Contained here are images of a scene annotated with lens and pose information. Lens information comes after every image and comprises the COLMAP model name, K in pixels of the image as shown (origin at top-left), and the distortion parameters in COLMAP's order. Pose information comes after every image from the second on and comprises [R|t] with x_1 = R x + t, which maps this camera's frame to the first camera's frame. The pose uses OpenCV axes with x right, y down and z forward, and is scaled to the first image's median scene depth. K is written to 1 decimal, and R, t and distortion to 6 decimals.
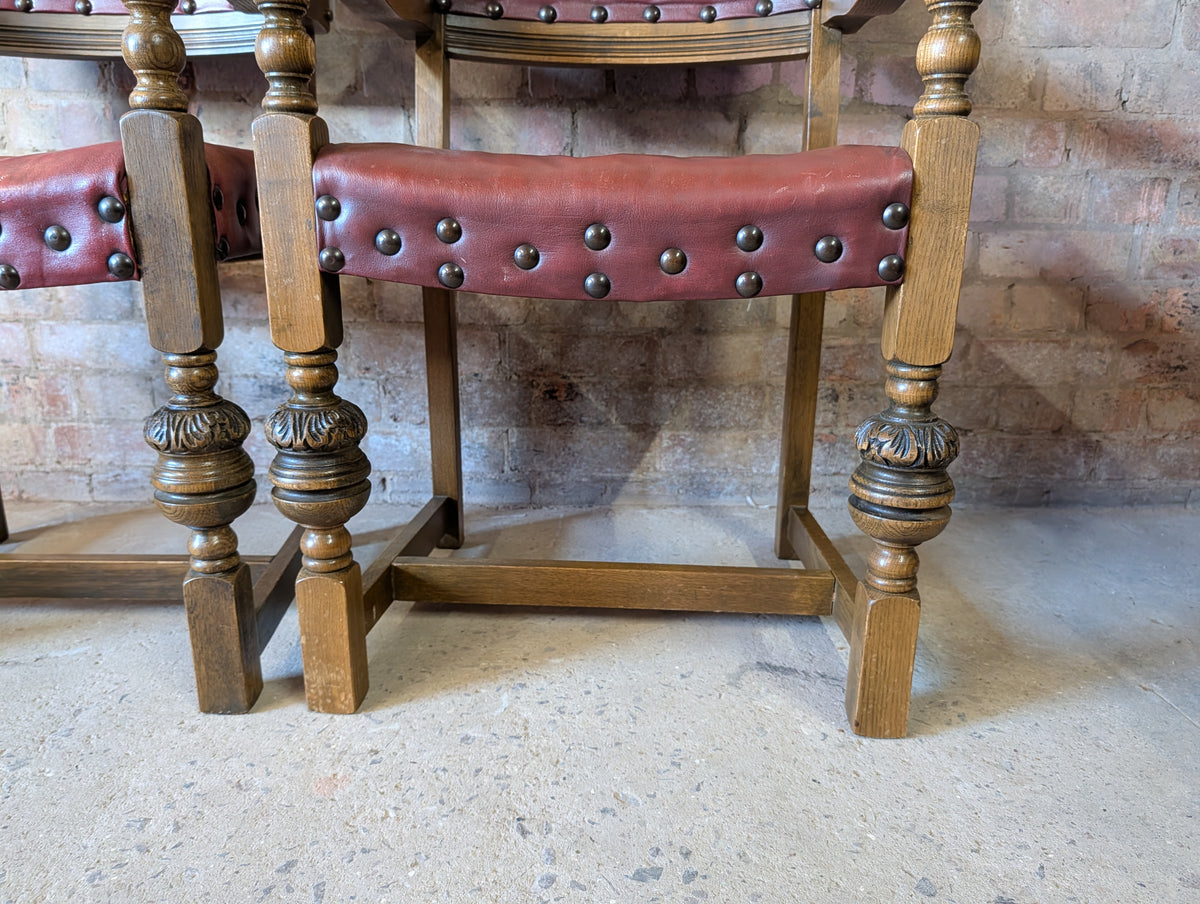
lens RADIAL K [[879.9, 0, 593.6], [0, 879.9, 454.1], [0, 0, 1]] dist [-0.003387, -0.004895]
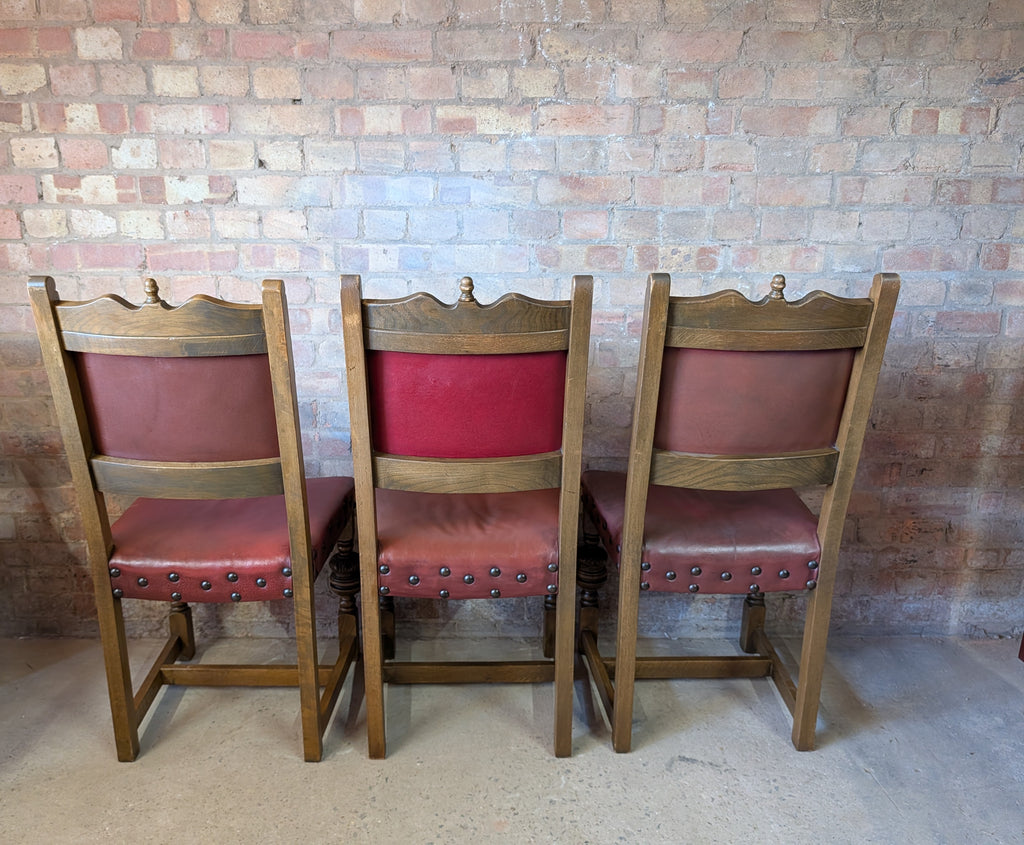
lens RADIAL K [[811.5, 0, 476.1], [0, 811.5, 422.2], [0, 0, 1]] dist [-0.002249, 0.003289]
pose [[0.999822, -0.009244, -0.016426, -0.192690], [0.009033, 0.999876, -0.012888, -0.402994], [0.016543, 0.012737, 0.999782, -0.704708]]
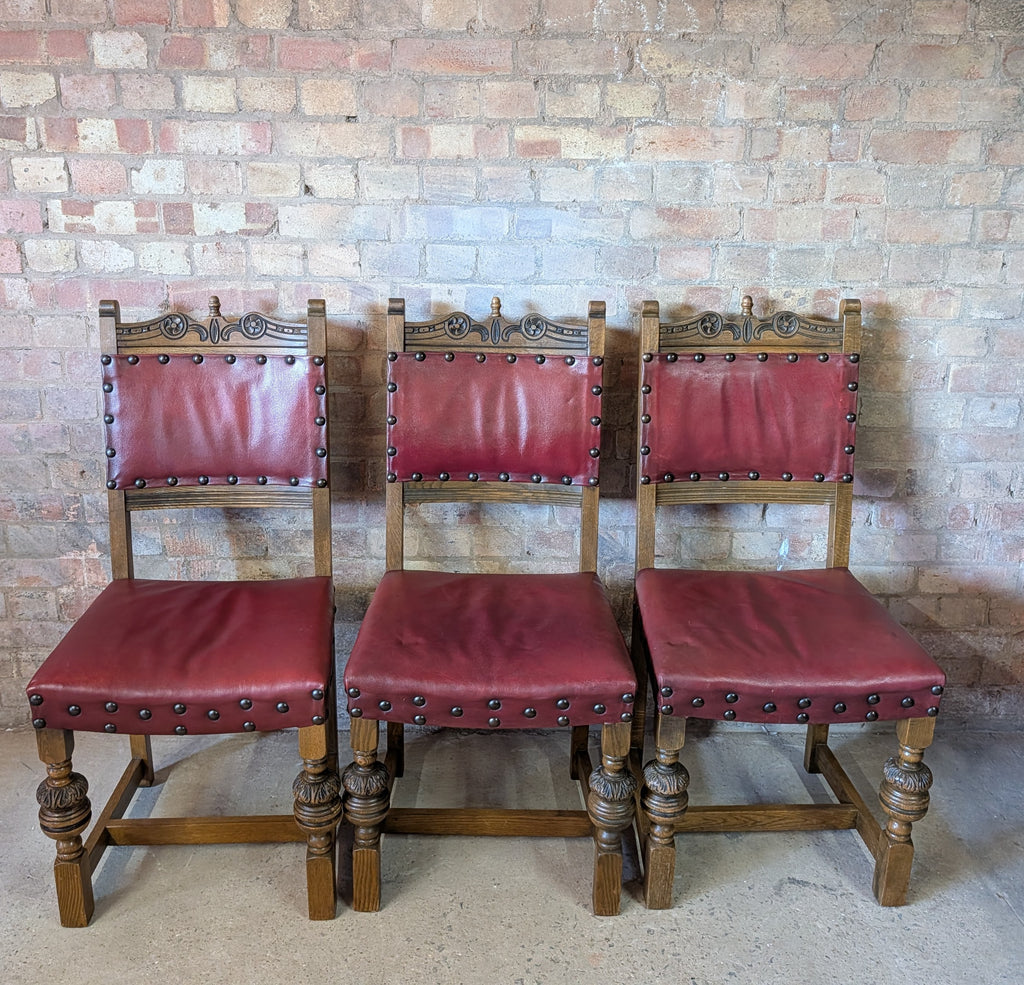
lens RADIAL K [[1049.8, 0, 484.6], [0, 1049.8, 438.1], [0, 0, 1]] dist [0.025639, -0.050080]
pose [[0.999989, -0.002761, -0.003919, -0.332165], [0.002858, 0.999685, 0.024921, -0.560385], [0.003849, -0.024932, 0.999682, -0.892823]]
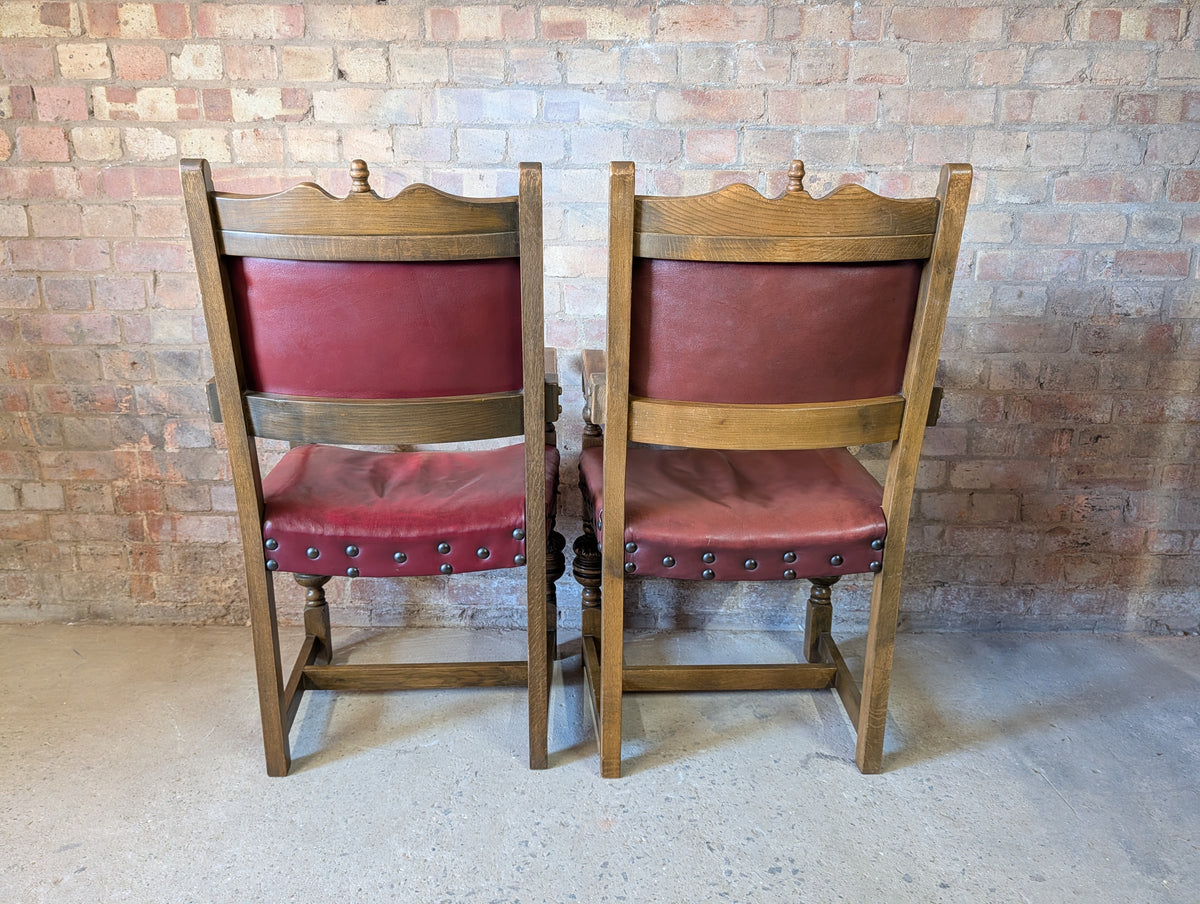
lens RADIAL K [[866.1, 0, 581.9], [0, 866.1, 447.1], [0, 0, 1]] dist [0.004477, -0.004565]
pose [[0.999575, -0.002183, -0.029085, -0.179748], [0.001623, 0.999813, -0.019251, -0.265888], [0.029122, 0.019195, 0.999392, -0.593551]]
